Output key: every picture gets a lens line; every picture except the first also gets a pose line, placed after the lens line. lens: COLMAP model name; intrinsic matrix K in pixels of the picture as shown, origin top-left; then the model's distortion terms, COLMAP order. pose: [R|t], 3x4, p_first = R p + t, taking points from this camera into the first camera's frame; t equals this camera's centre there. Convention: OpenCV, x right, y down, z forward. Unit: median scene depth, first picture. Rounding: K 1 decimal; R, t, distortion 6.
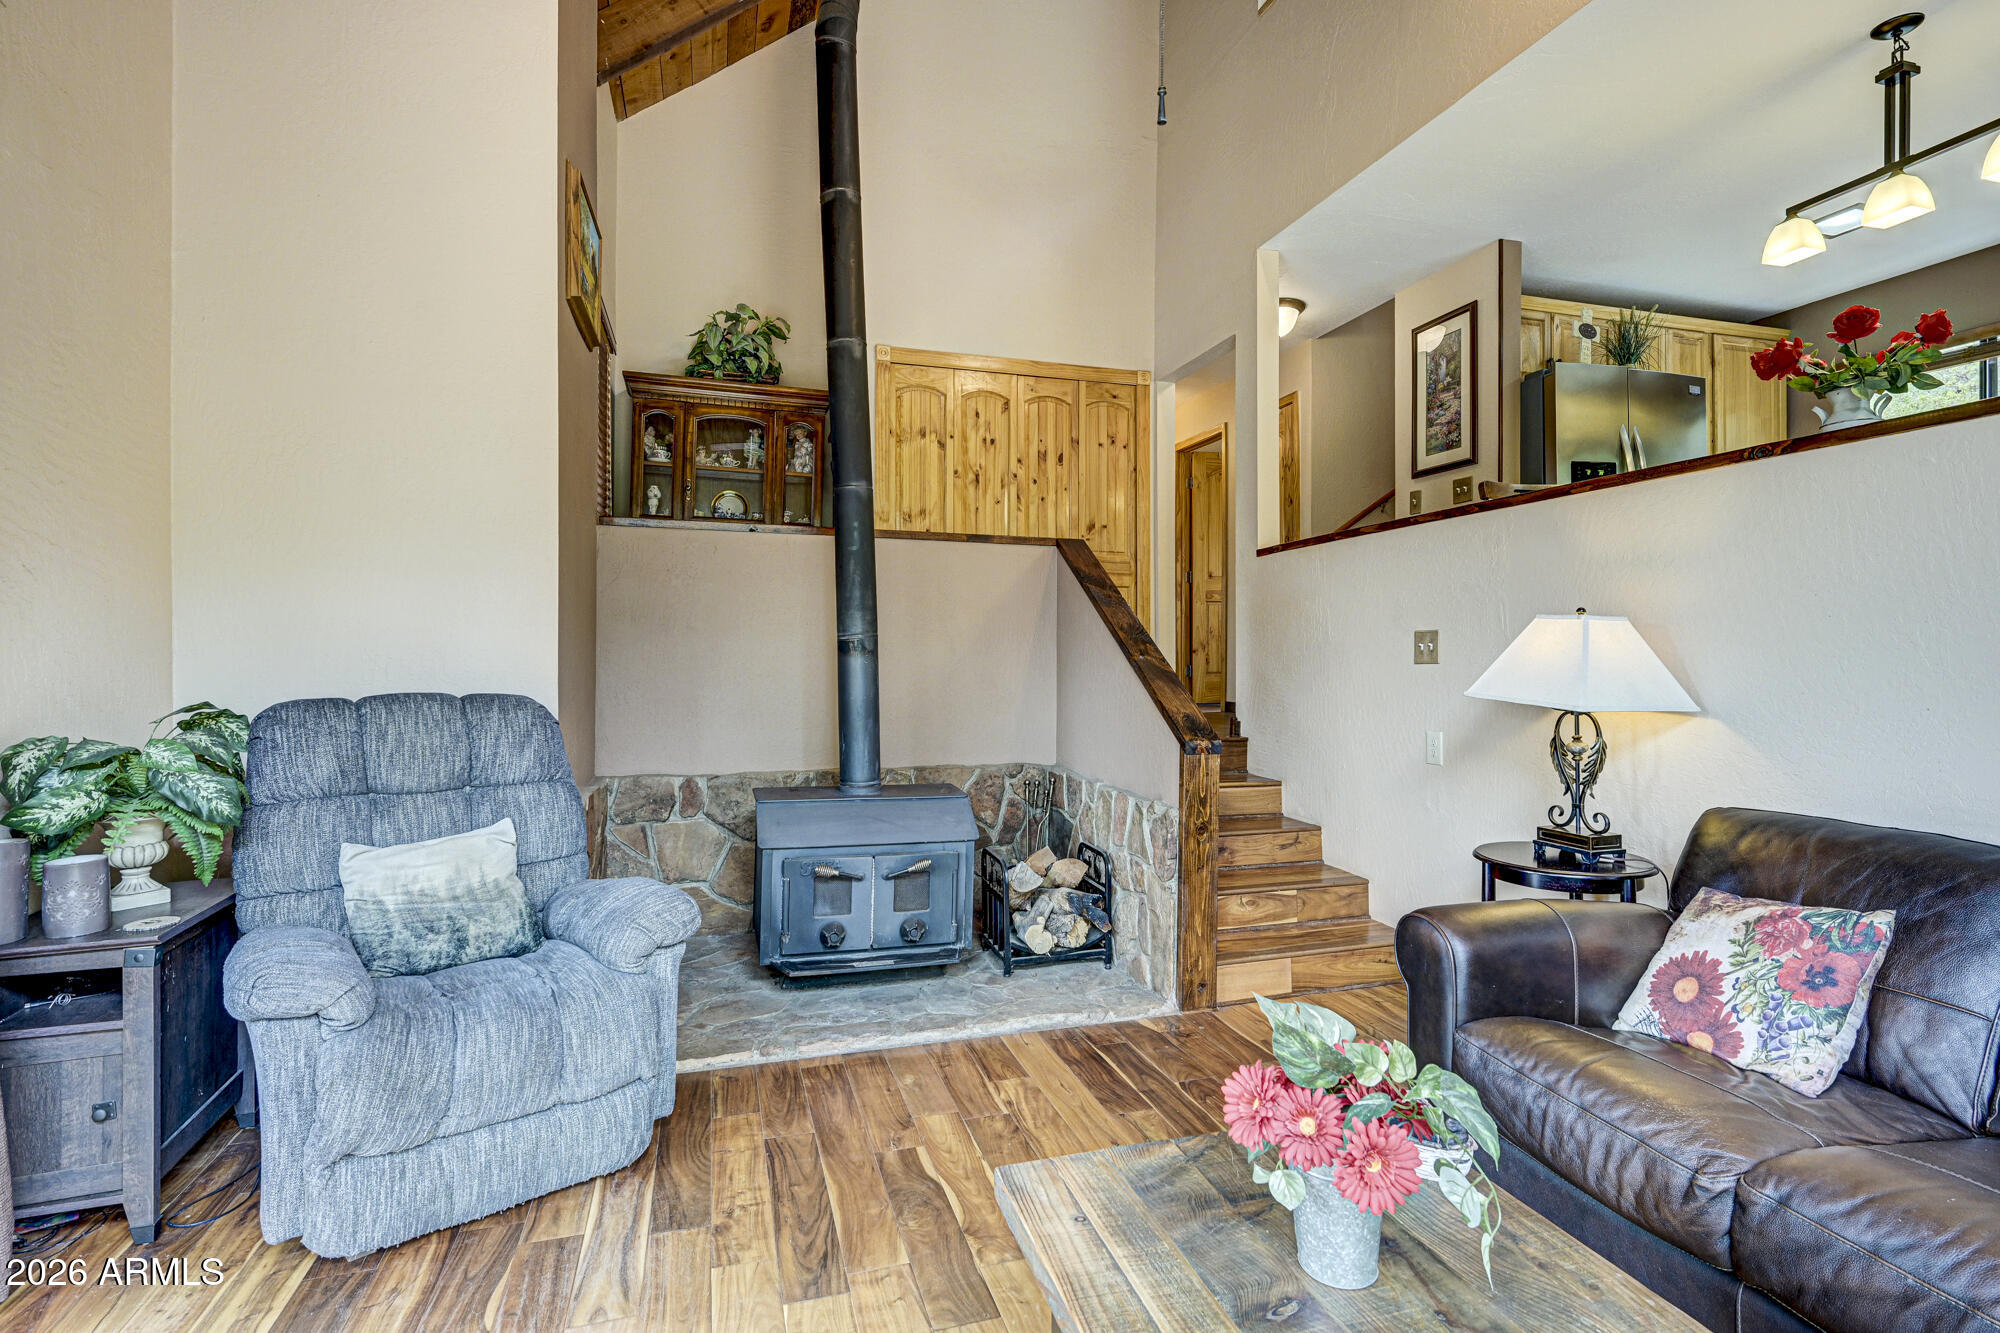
lens RADIAL K [[946.1, 0, 1000.0], [0, 946.1, 666.5], [0, 0, 1]] dist [0.000481, 0.000116]
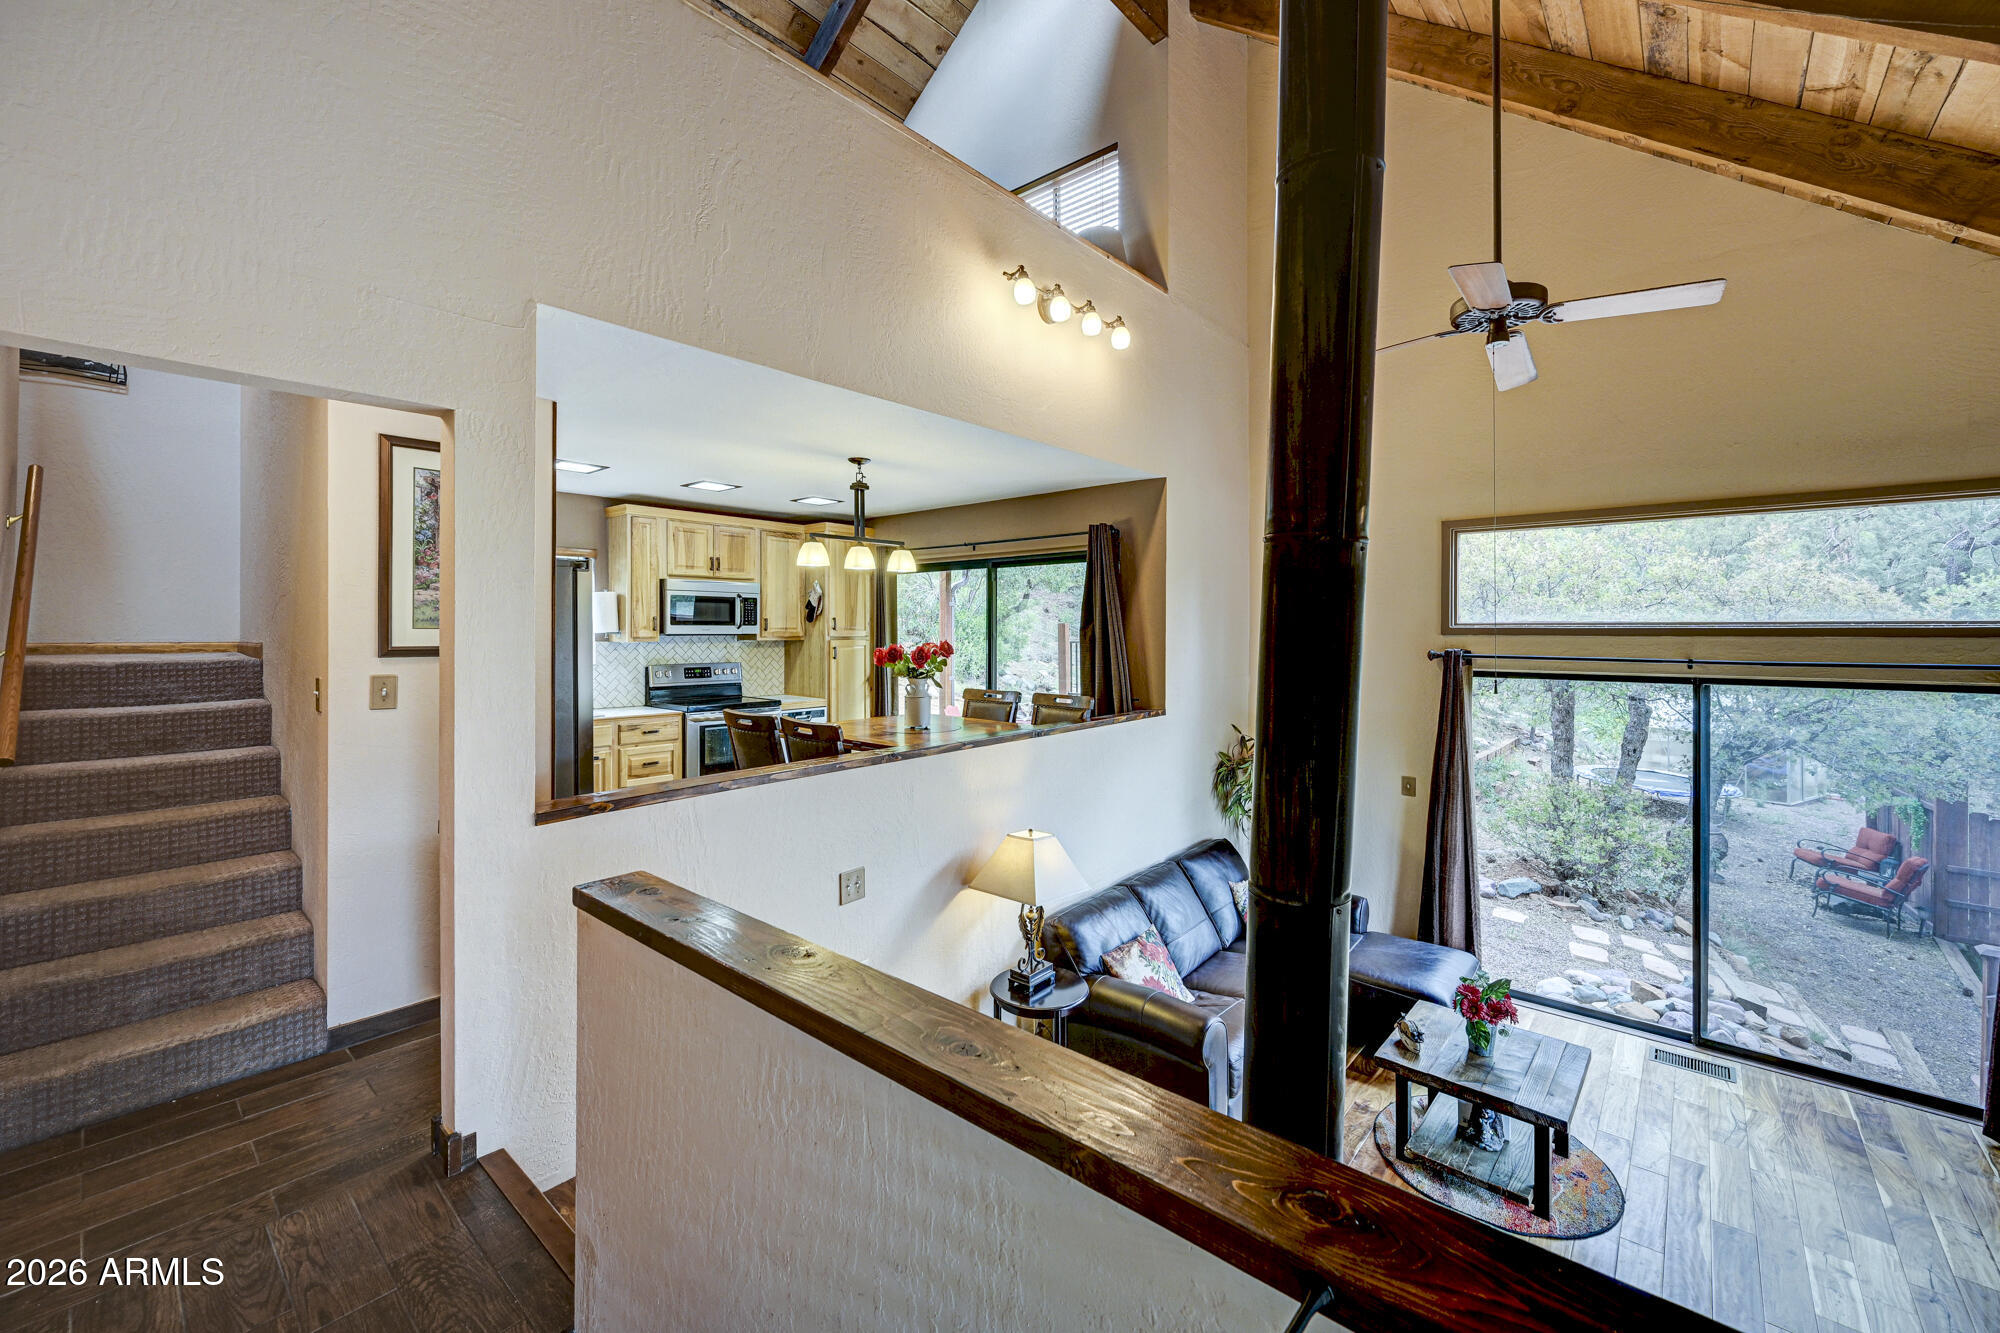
lens RADIAL K [[797.6, 0, 998.9], [0, 797.6, 631.4], [0, 0, 1]] dist [0.000002, 0.000343]
pose [[-0.537081, -0.001005, 0.843530, -0.458555], [0.010435, 0.999915, 0.007835, -0.368570], [-0.843466, 0.013010, -0.537025, 1.592387]]
